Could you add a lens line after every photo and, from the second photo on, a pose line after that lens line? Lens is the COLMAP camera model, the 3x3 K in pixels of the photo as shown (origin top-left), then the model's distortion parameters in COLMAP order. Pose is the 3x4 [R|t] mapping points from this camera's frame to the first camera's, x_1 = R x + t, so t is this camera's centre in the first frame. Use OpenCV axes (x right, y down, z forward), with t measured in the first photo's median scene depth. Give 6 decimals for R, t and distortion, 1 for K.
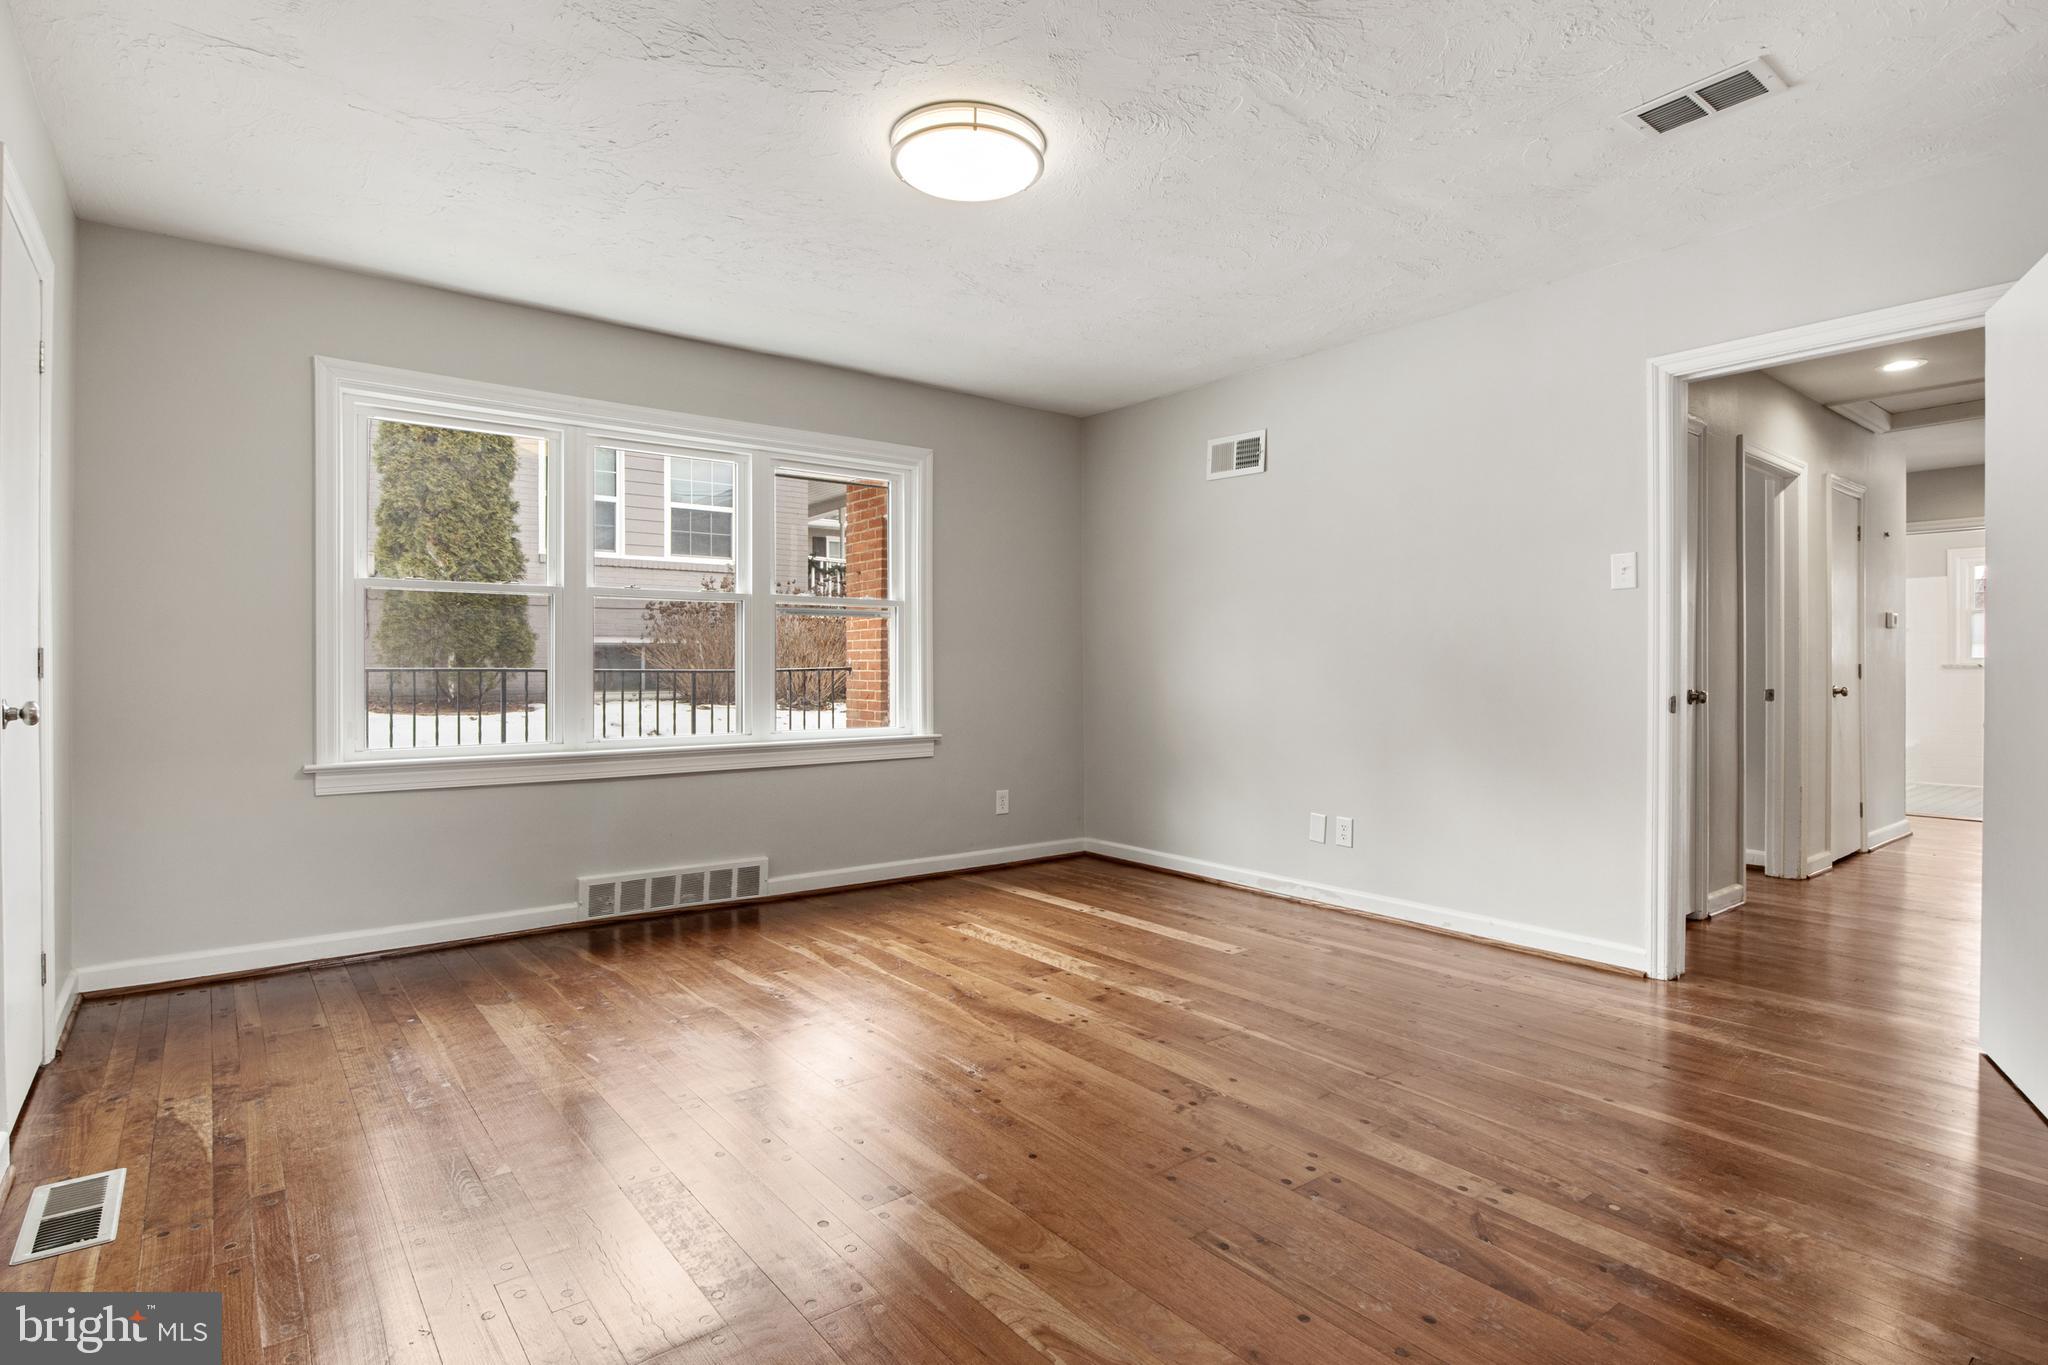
lens RADIAL K [[1030.1, 0, 1017.4], [0, 1030.1, 671.8], [0, 0, 1]] dist [-0.002599, -0.000965]
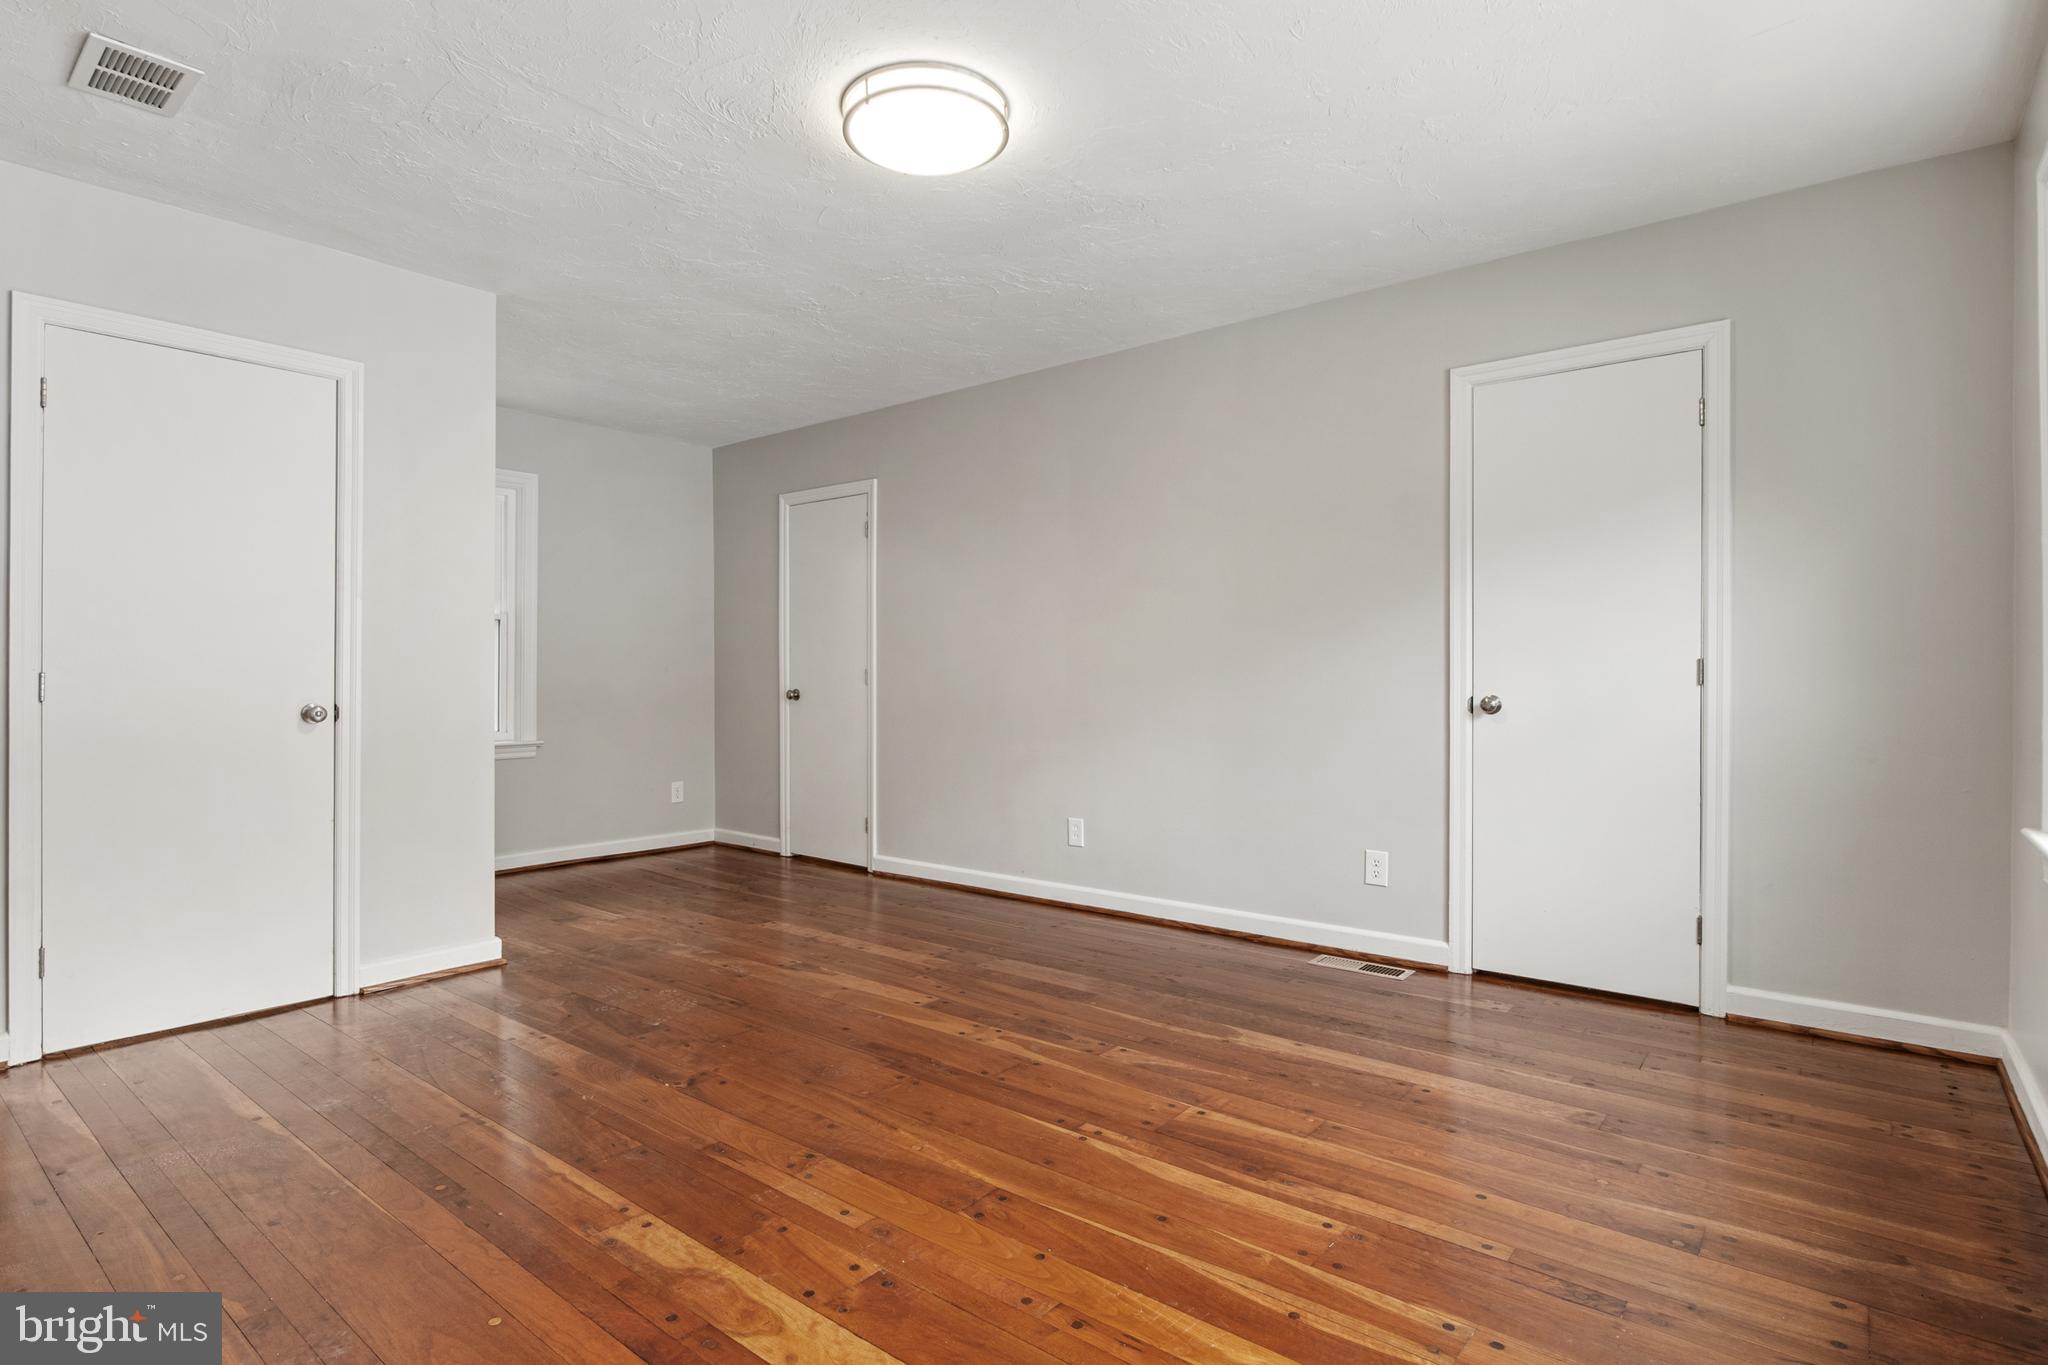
lens RADIAL K [[1030.1, 0, 1017.4], [0, 1030.1, 671.8], [0, 0, 1]] dist [-0.002599, -0.000965]
pose [[-0.974908, -0.001609, -0.222601, 0.083405], [-0.000314, 0.999983, -0.005853, -0.004664], [0.222606, -0.005637, -0.974892, 2.039082]]
